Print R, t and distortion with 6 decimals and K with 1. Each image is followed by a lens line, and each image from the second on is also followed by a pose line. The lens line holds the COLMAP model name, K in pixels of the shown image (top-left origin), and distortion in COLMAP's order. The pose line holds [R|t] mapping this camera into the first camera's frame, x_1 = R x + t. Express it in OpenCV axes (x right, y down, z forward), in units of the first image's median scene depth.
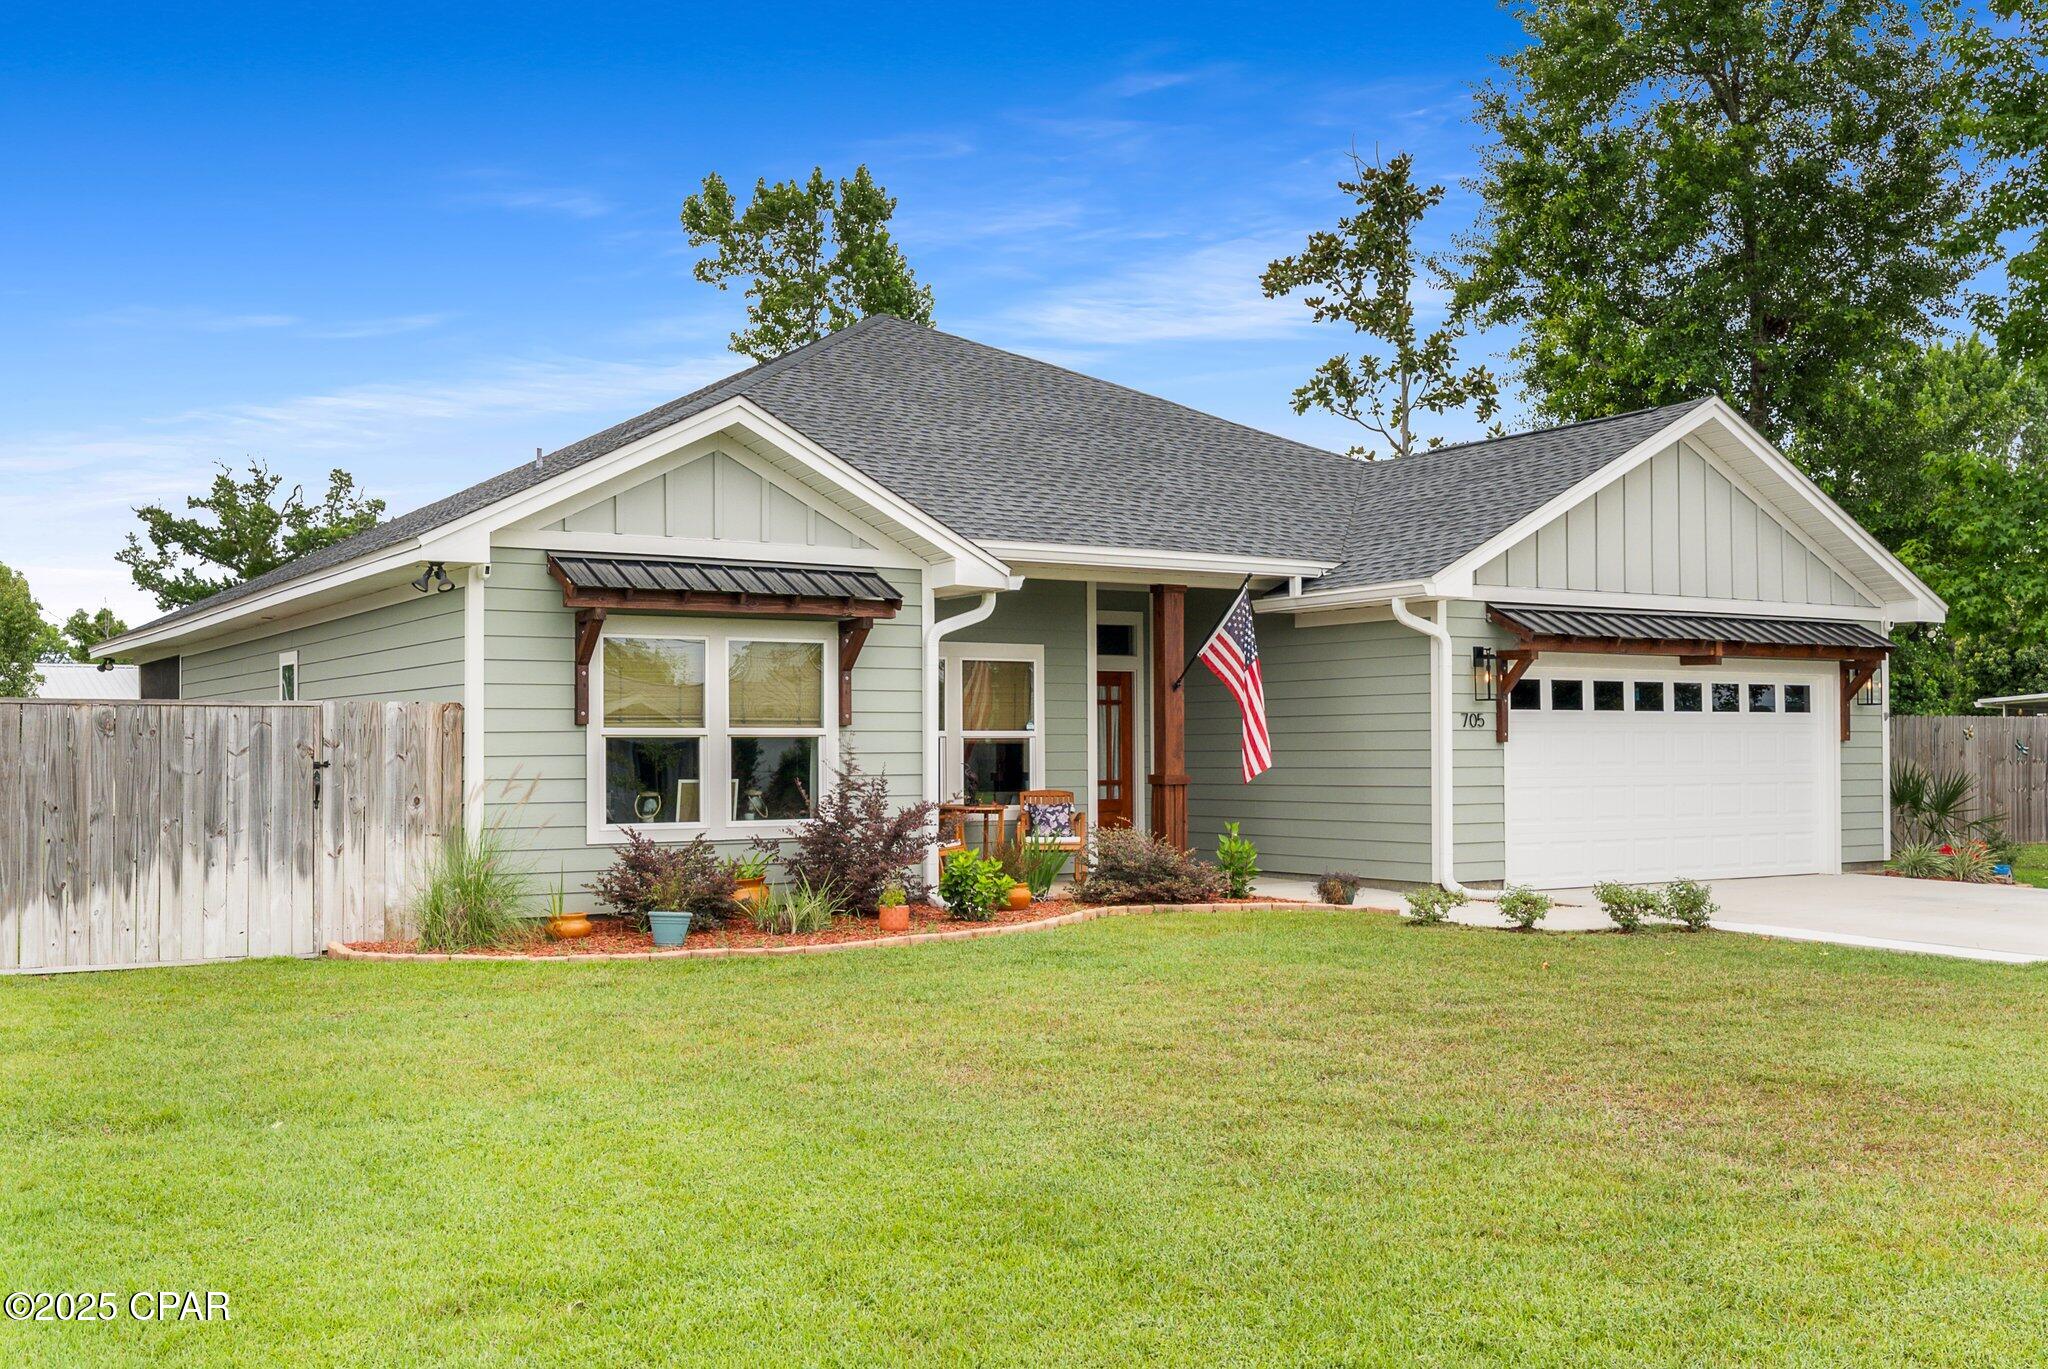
lens RADIAL K [[1949.7, 0, 1023.7], [0, 1949.7, 695.9], [0, 0, 1]] dist [-0.006451, 0.000000]
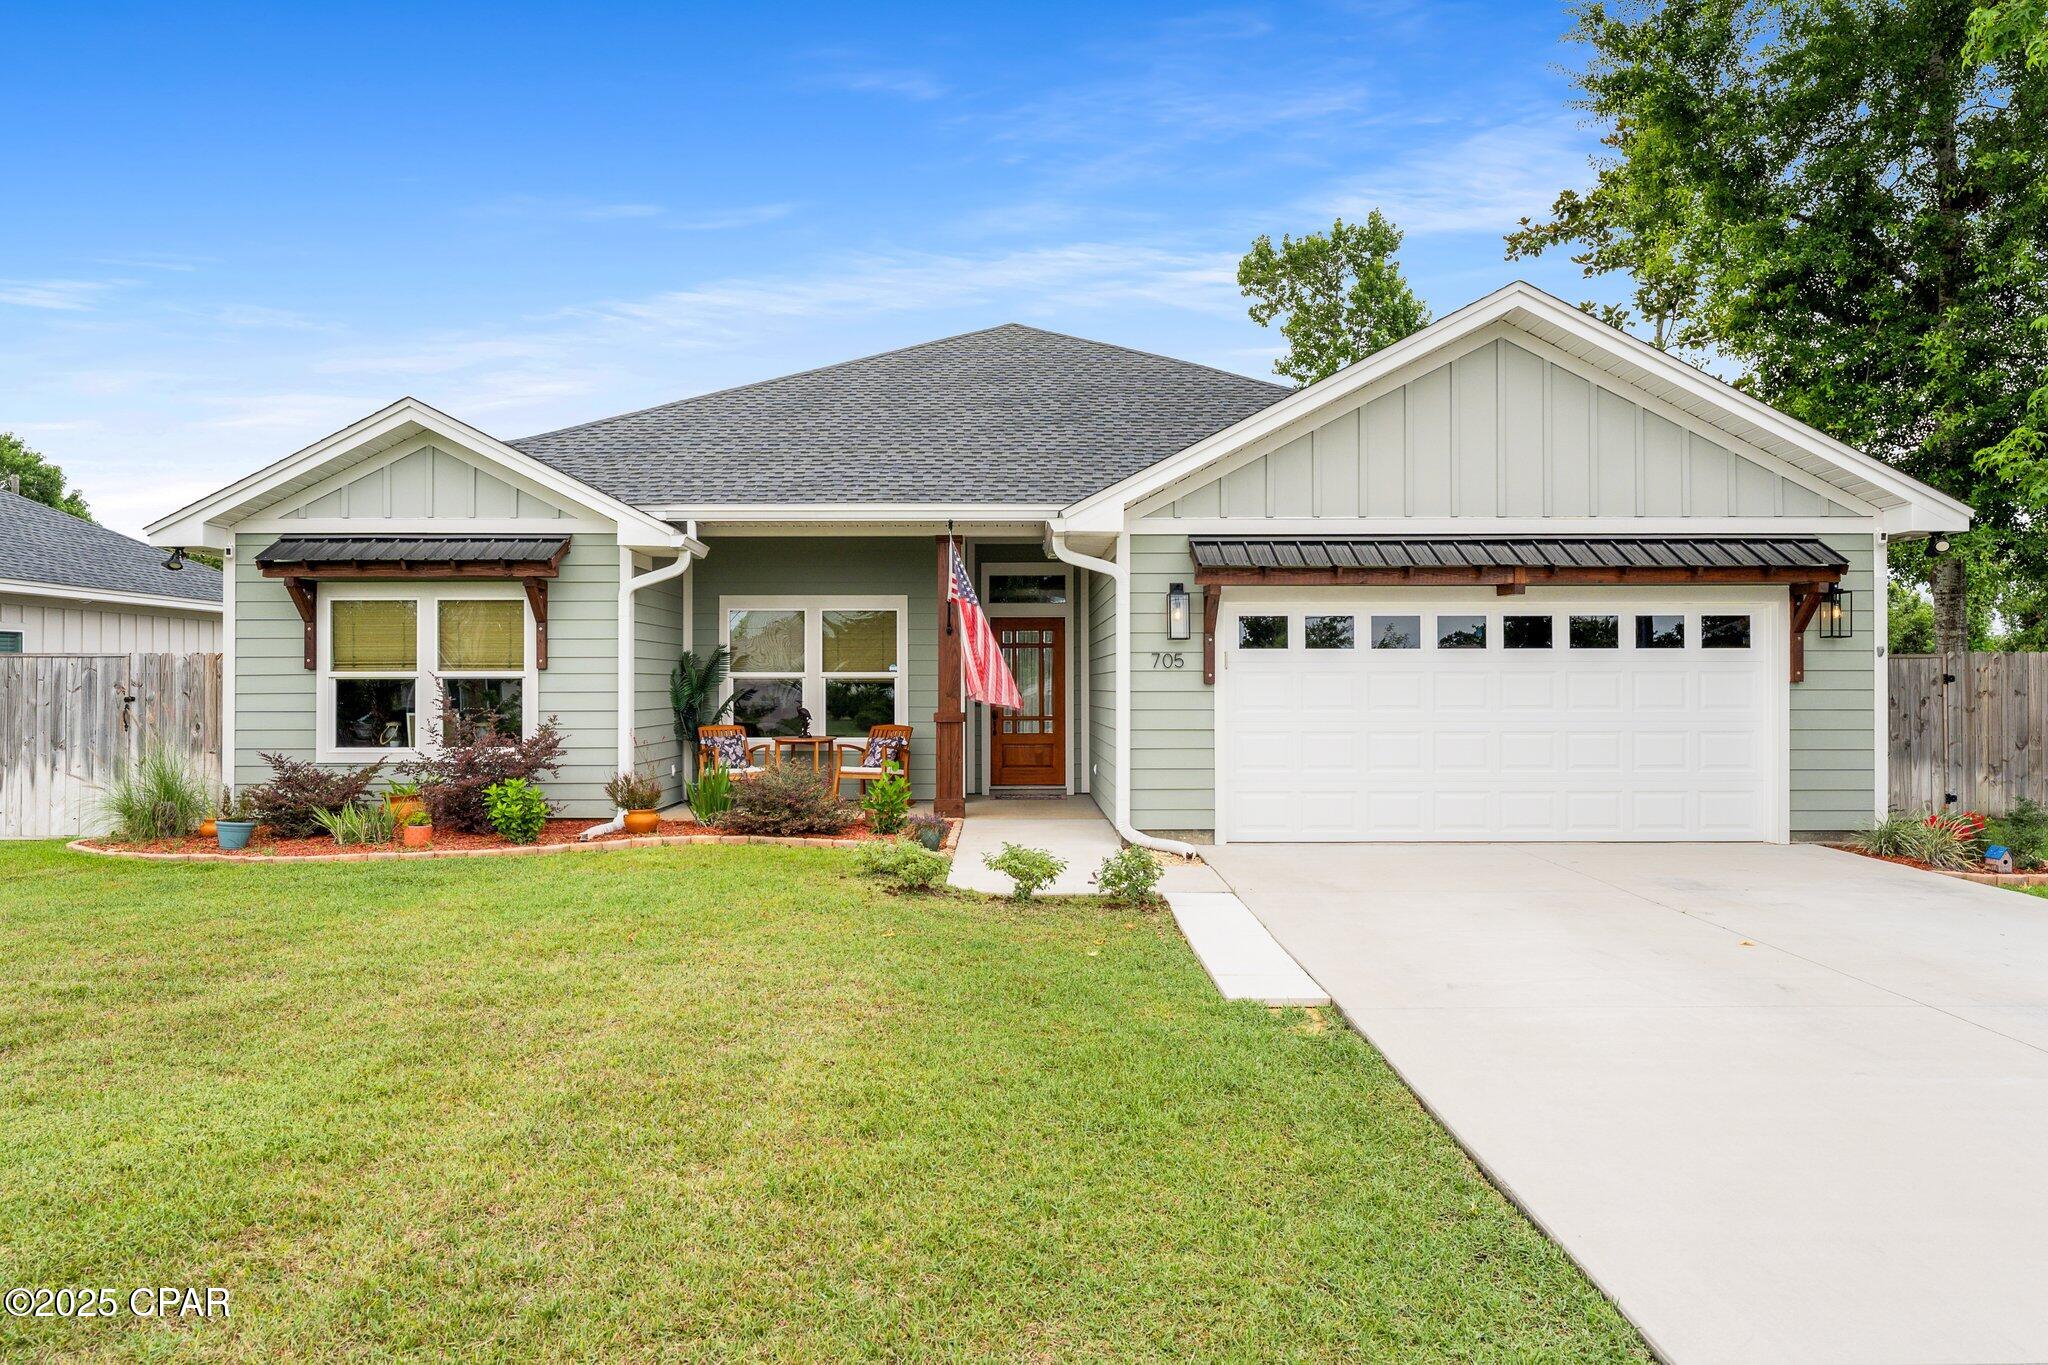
lens RADIAL K [[1385.0, 0, 1026.4], [0, 1385.0, 678.0], [0, 0, 1]] dist [0.002207, -0.004837]
pose [[0.849752, -0.000388, -0.527182, 0.533639], [0.011977, 0.999756, 0.018570, 0.007717], [0.527046, -0.022094, 0.849549, 0.391686]]
